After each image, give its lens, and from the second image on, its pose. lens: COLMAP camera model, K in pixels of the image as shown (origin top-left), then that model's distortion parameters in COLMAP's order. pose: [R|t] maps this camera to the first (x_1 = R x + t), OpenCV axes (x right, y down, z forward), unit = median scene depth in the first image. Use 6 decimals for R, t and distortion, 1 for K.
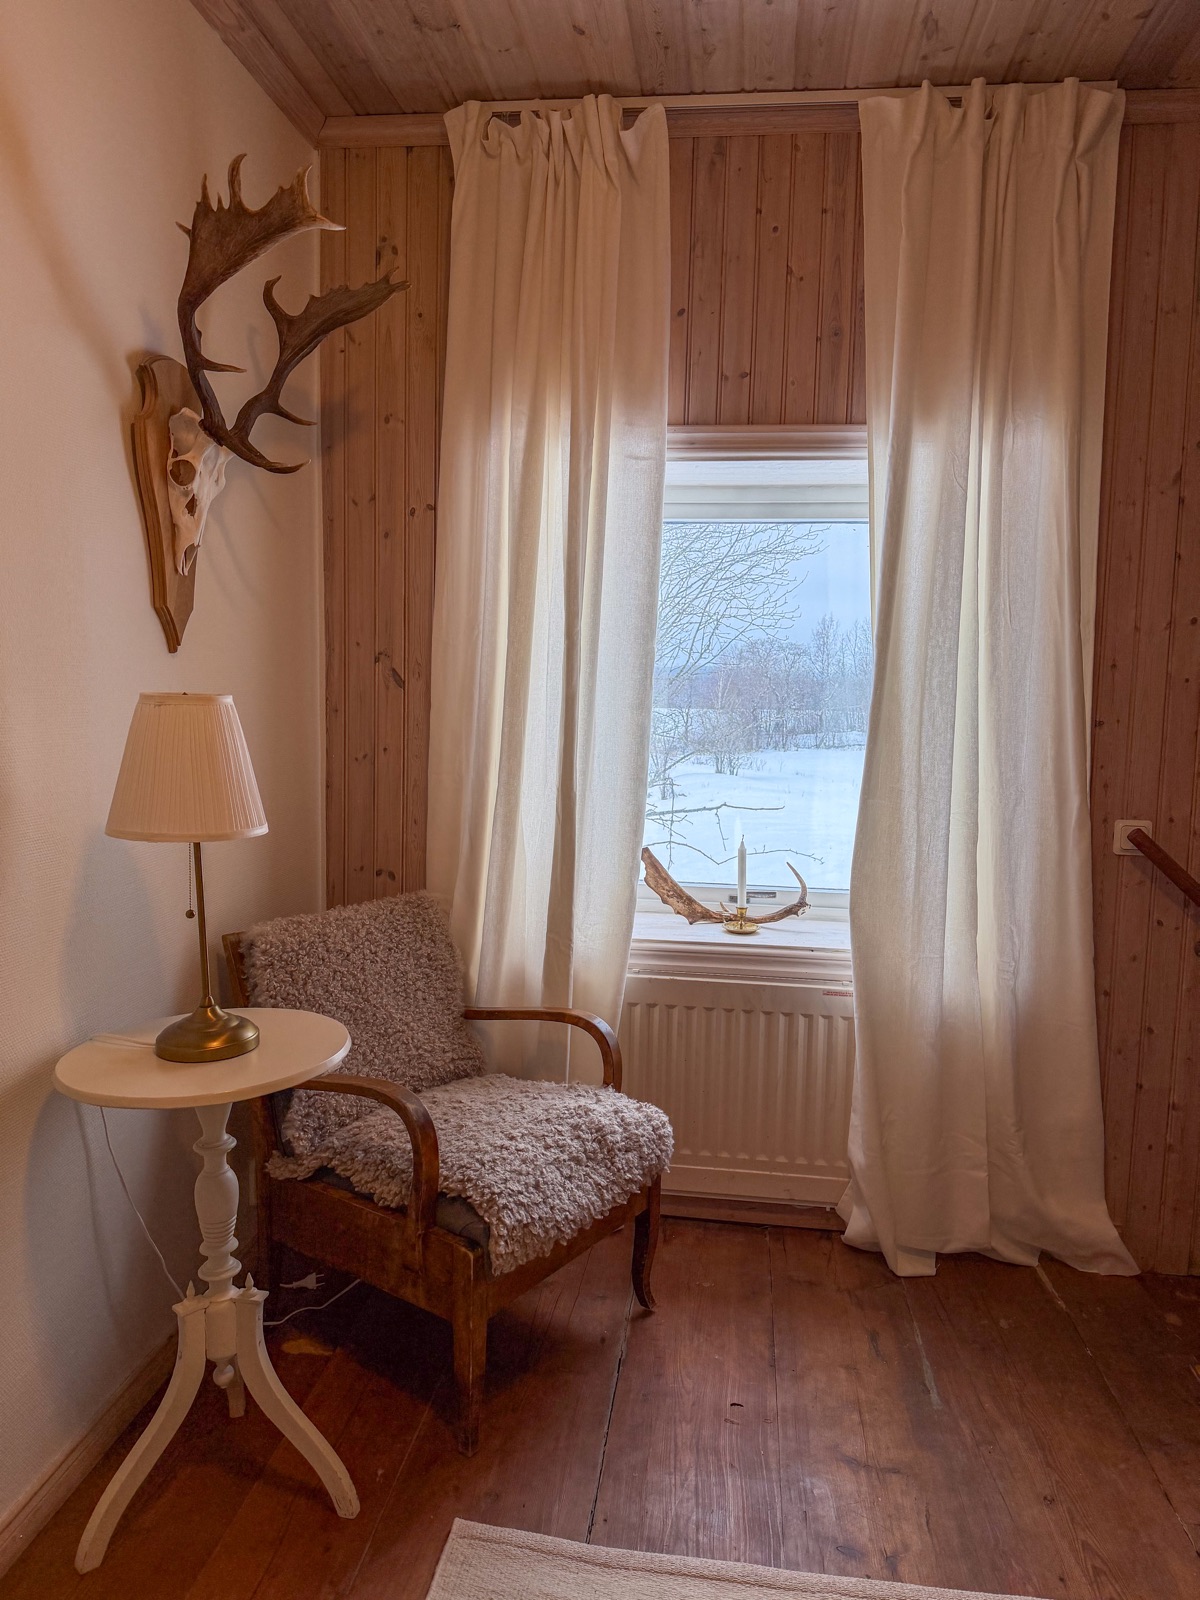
lens RADIAL K [[1128.5, 0, 597.3], [0, 1128.5, 795.0], [0, 0, 1]] dist [0.103881, -0.168868]
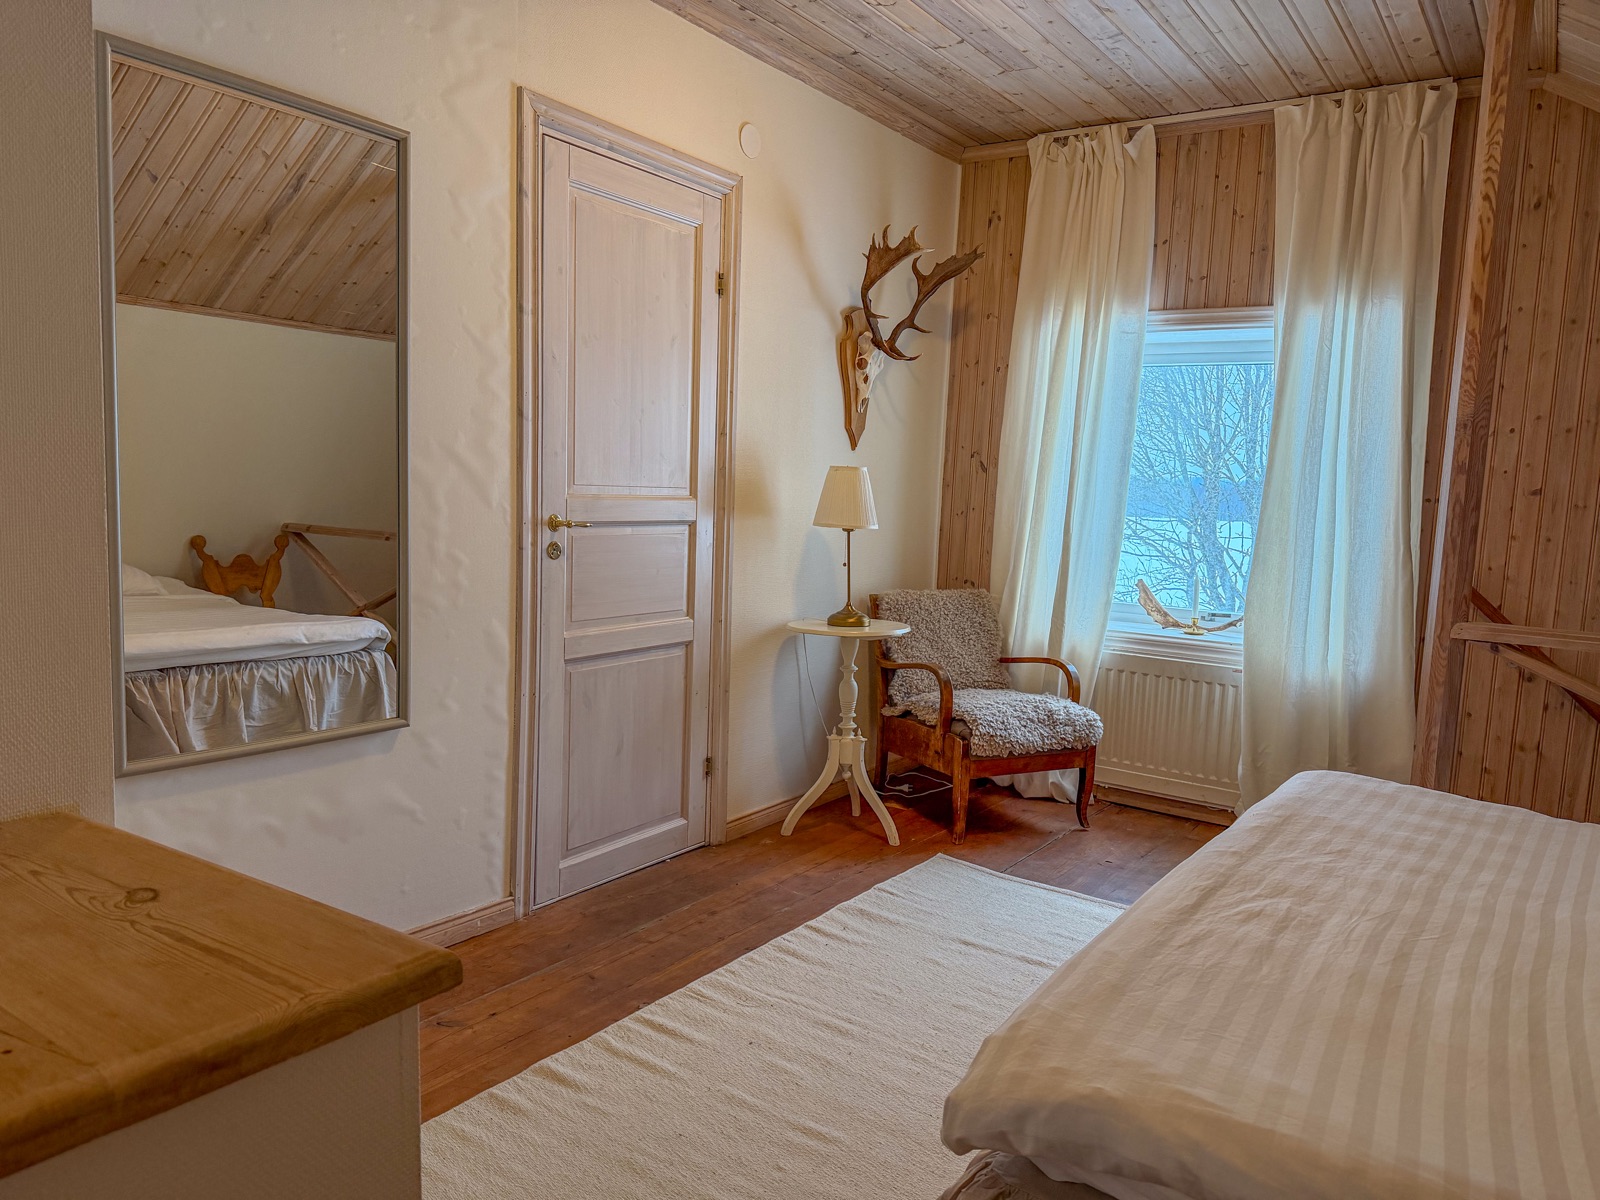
lens RADIAL K [[1128.5, 0, 798.7], [0, 1128.5, 603.0], [0, 0, 1]] dist [0.103881, -0.168868]
pose [[0.890970, 0.063159, -0.449647, 0.406165], [-0.065086, 0.997817, 0.011190, 0.114064], [0.449372, 0.019296, 0.893136, -0.735104]]
